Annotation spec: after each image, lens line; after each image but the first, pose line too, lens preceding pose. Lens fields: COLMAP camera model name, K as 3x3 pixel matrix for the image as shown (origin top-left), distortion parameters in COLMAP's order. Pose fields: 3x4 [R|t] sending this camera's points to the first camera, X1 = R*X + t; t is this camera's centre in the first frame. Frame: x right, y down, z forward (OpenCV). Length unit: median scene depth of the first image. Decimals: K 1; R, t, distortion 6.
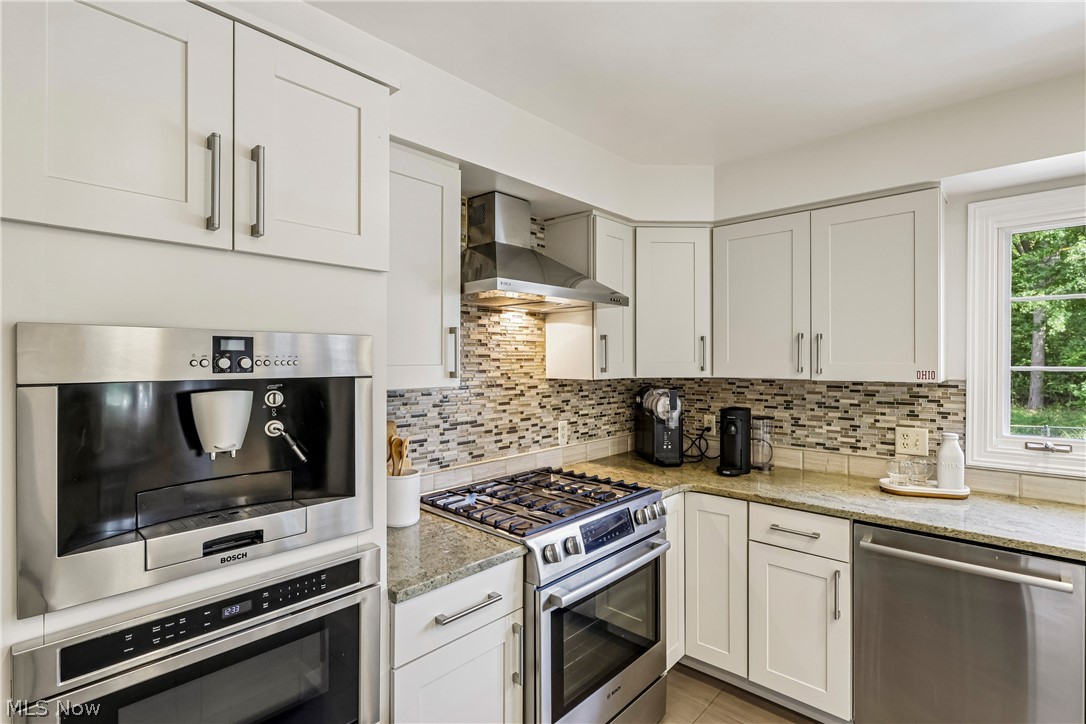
lens RADIAL K [[517.5, 0, 543.0], [0, 517.5, 362.0], [0, 0, 1]] dist [-0.000692, -0.000154]
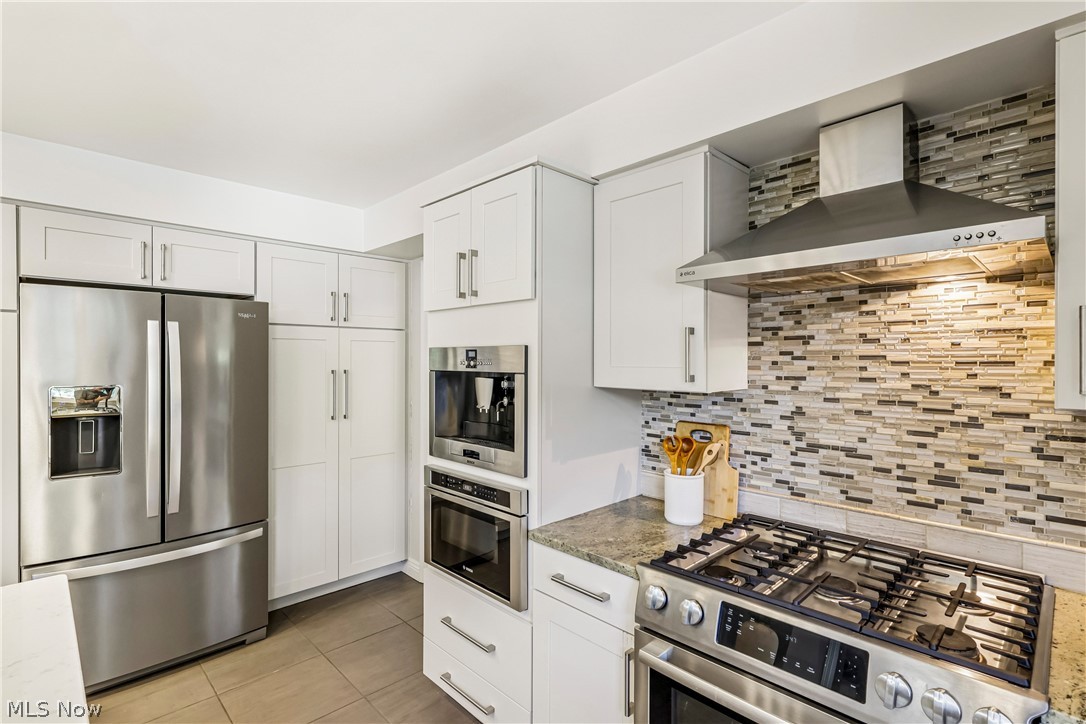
lens RADIAL K [[517.5, 0, 543.0], [0, 517.5, 362.0], [0, 0, 1]] dist [-0.000692, -0.000154]
pose [[-0.052760, 0.005994, -0.998589, 0.596082], [-0.005590, 0.999965, 0.006298, -0.007272], [0.998592, 0.005914, -0.052725, 0.606388]]
